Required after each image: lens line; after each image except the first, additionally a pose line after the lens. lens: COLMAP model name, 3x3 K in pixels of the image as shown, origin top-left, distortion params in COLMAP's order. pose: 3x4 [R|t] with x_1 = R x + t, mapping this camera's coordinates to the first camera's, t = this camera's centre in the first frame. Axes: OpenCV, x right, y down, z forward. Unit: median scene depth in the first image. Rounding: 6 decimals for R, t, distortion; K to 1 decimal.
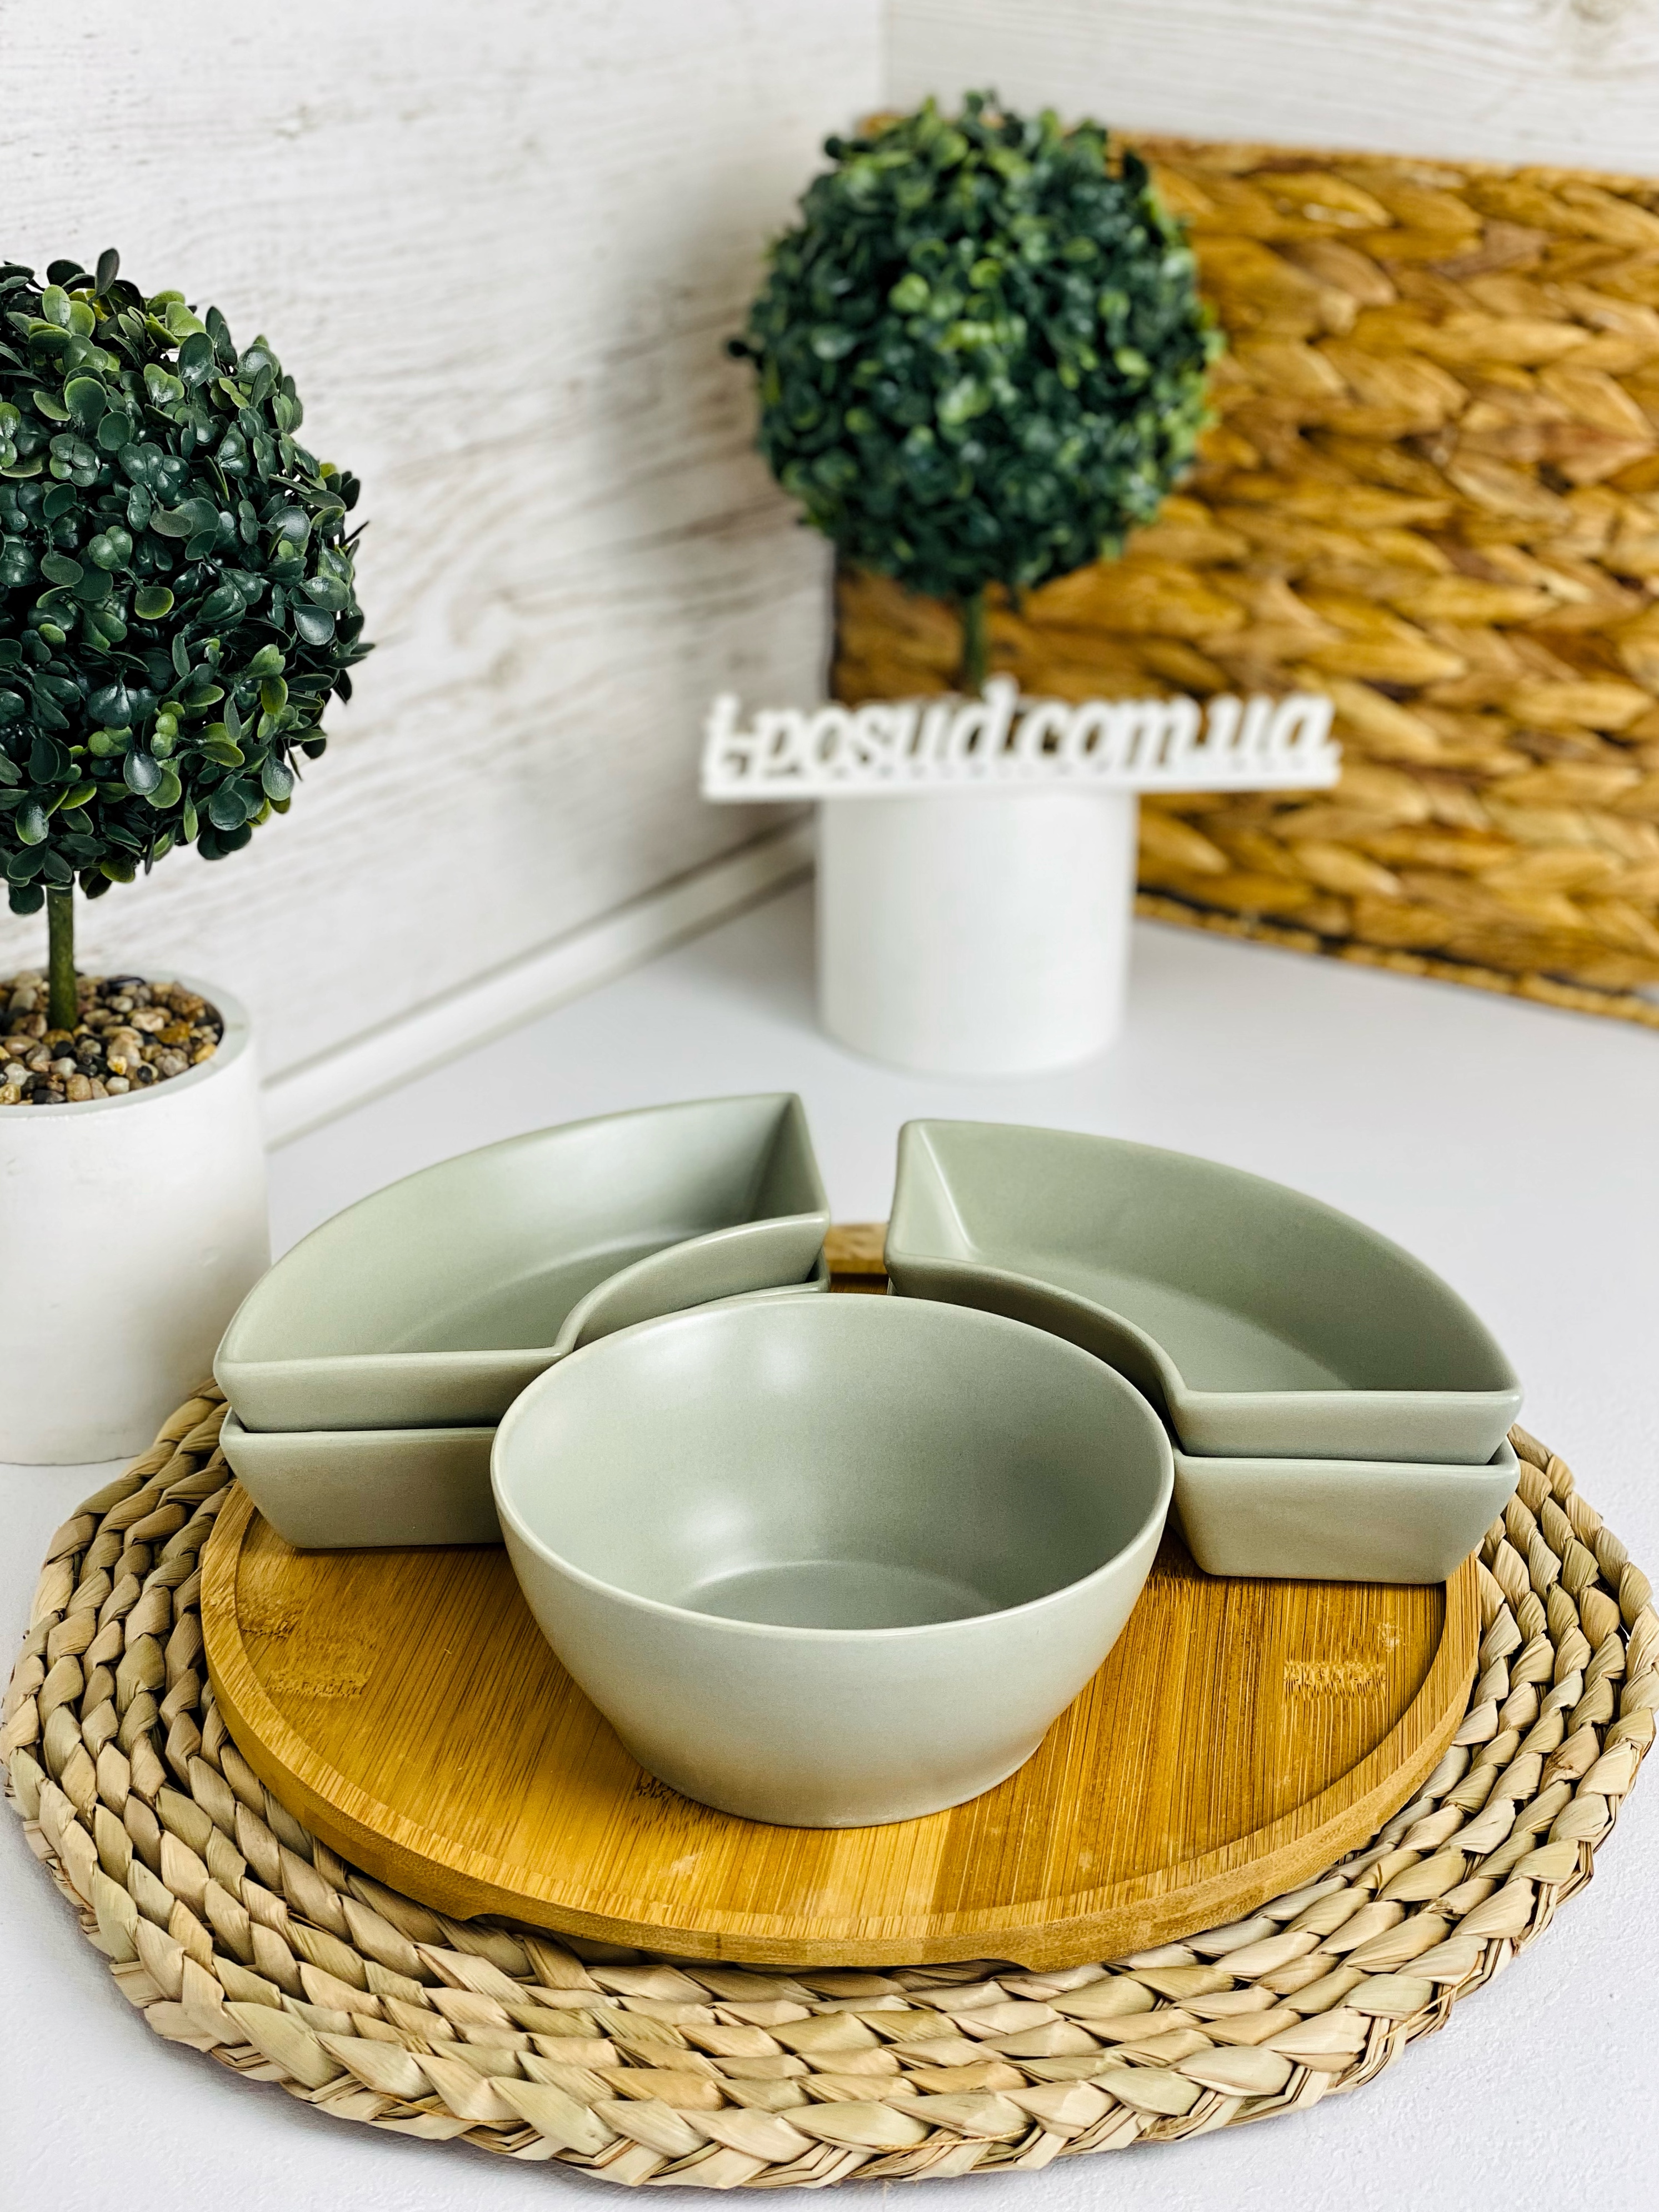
lens RADIAL K [[3315.5, 0, 828.1], [0, 3315.5, 1093.9], [0, 0, 1]] dist [0.186286, -0.472683]
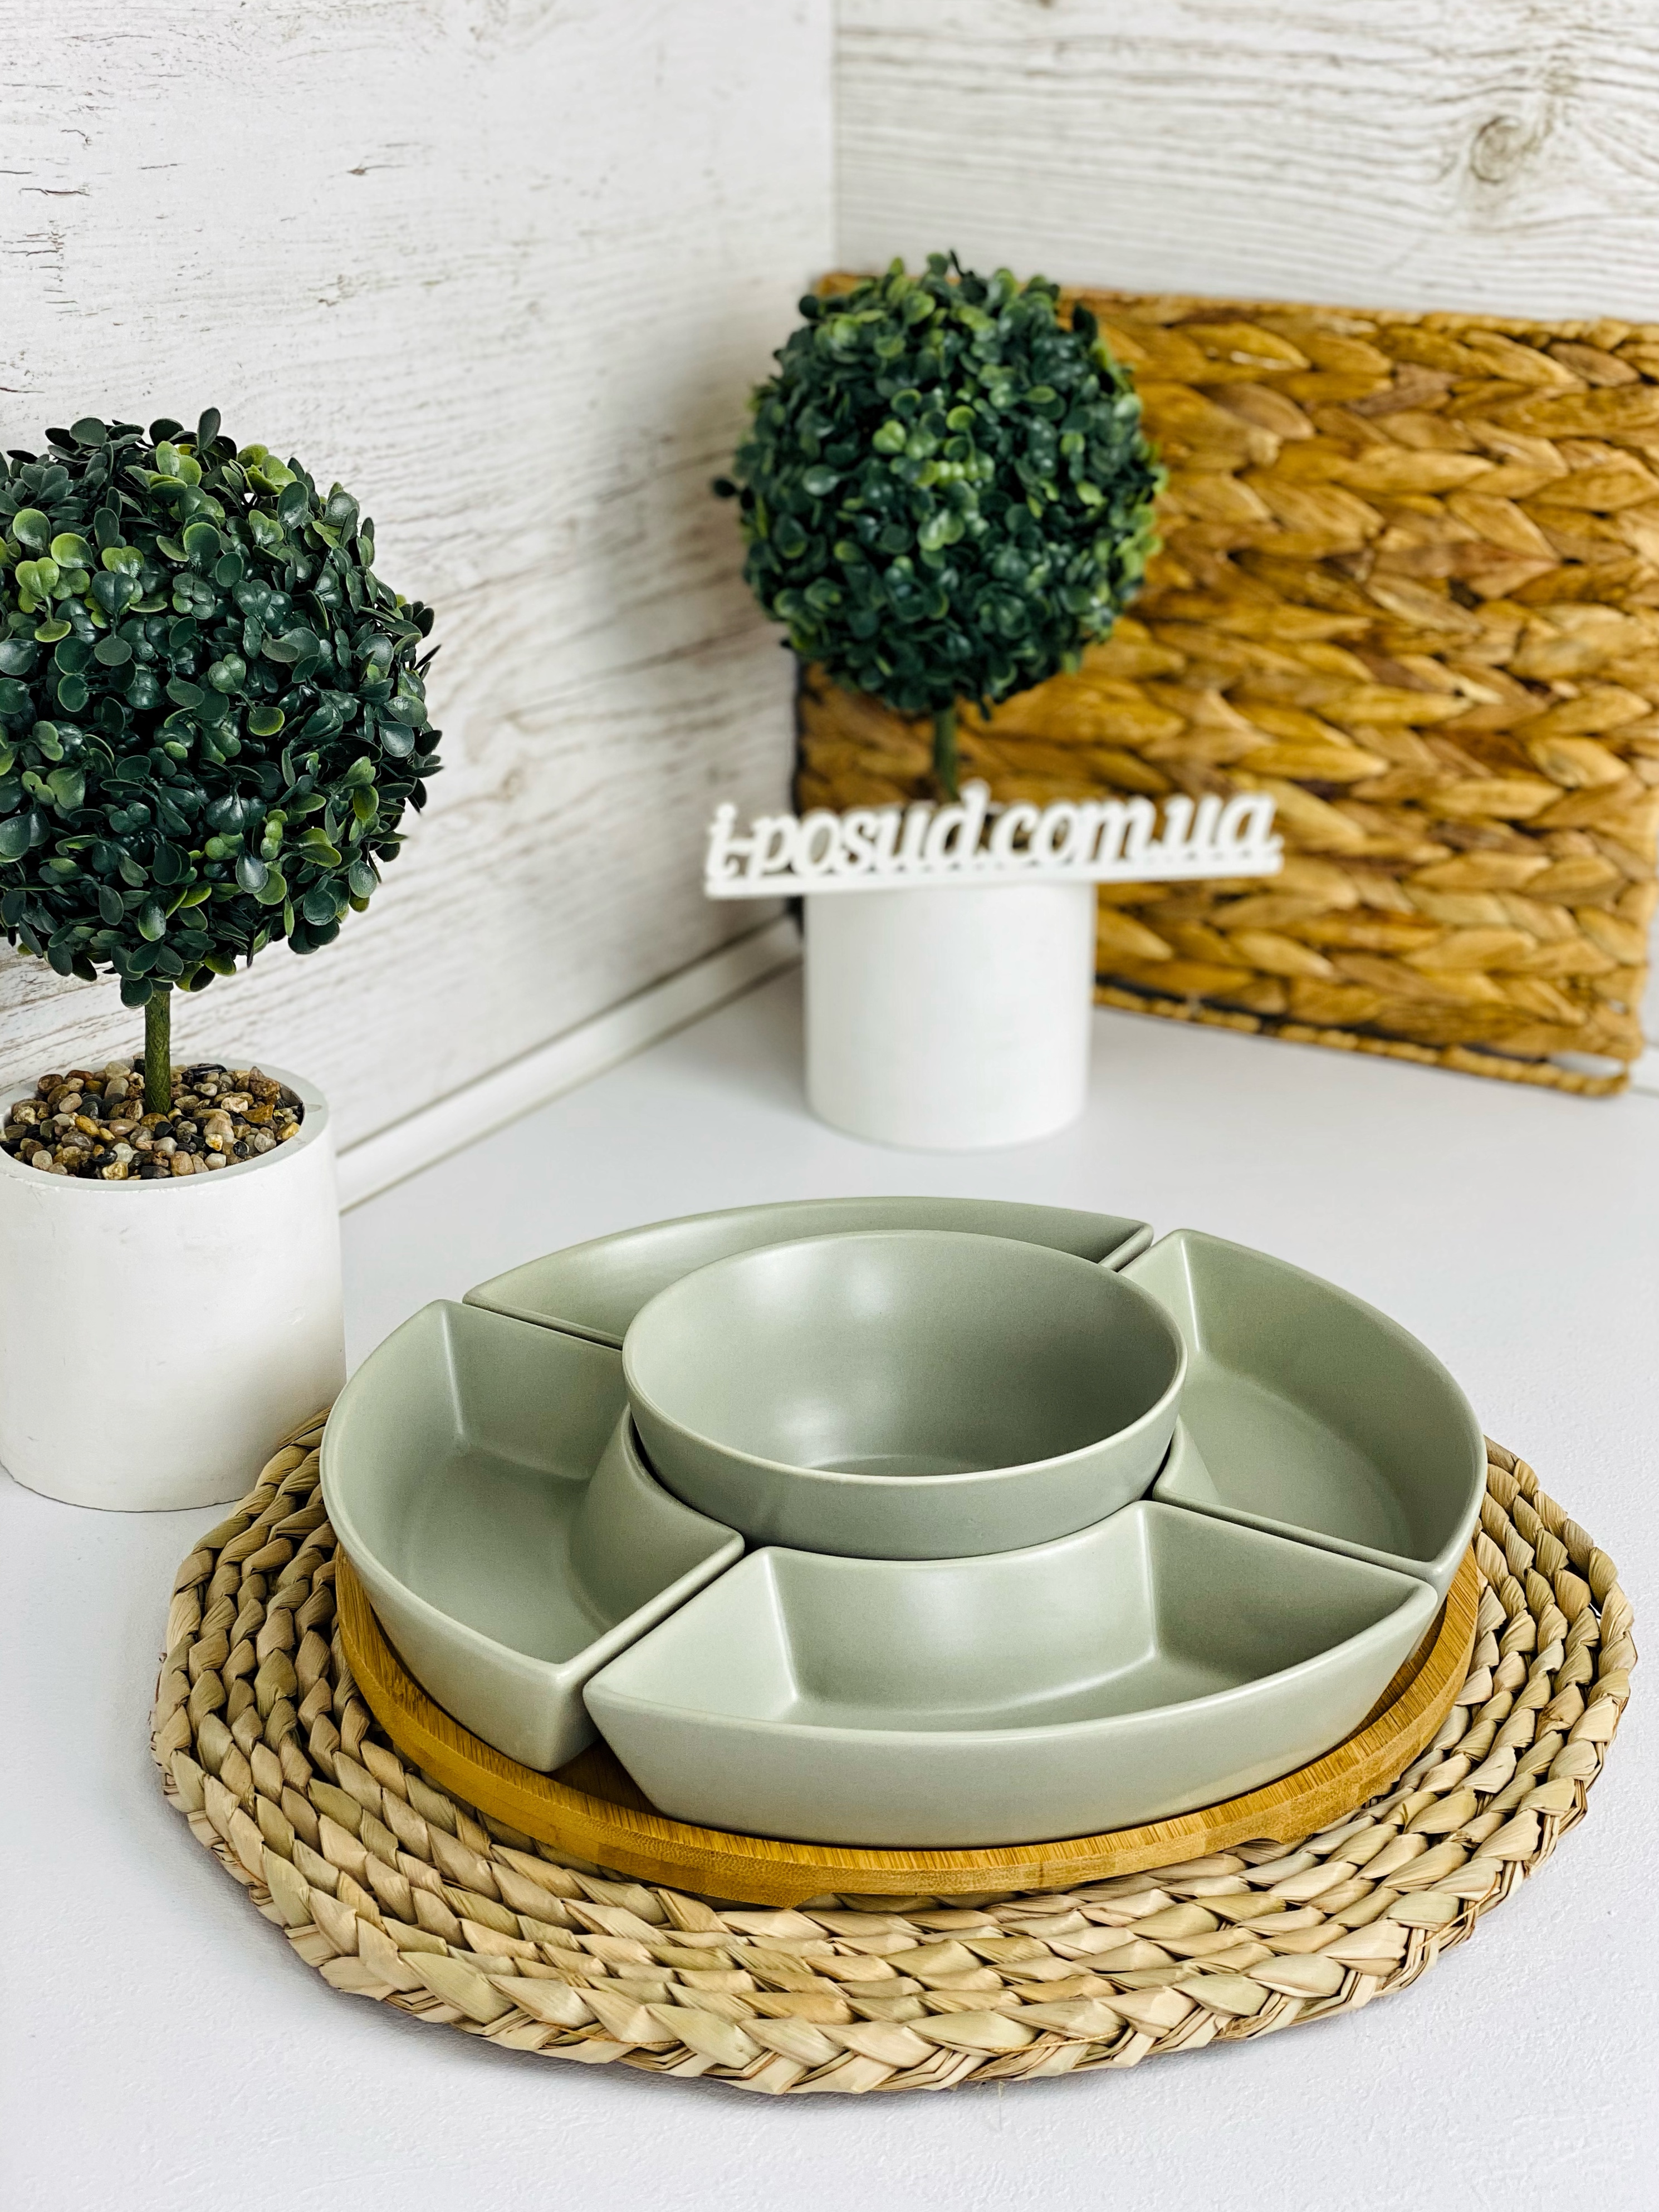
lens RADIAL K [[3300.8, 0, 821.7], [0, 3300.8, 1105.8], [0, 0, 1]] dist [0.199741, -0.519614]
pose [[0.998705, -0.024570, 0.044548, -0.052015], [0.026161, 0.999028, -0.035488, 0.019804], [-0.043633, 0.036608, 0.998377, -0.086173]]
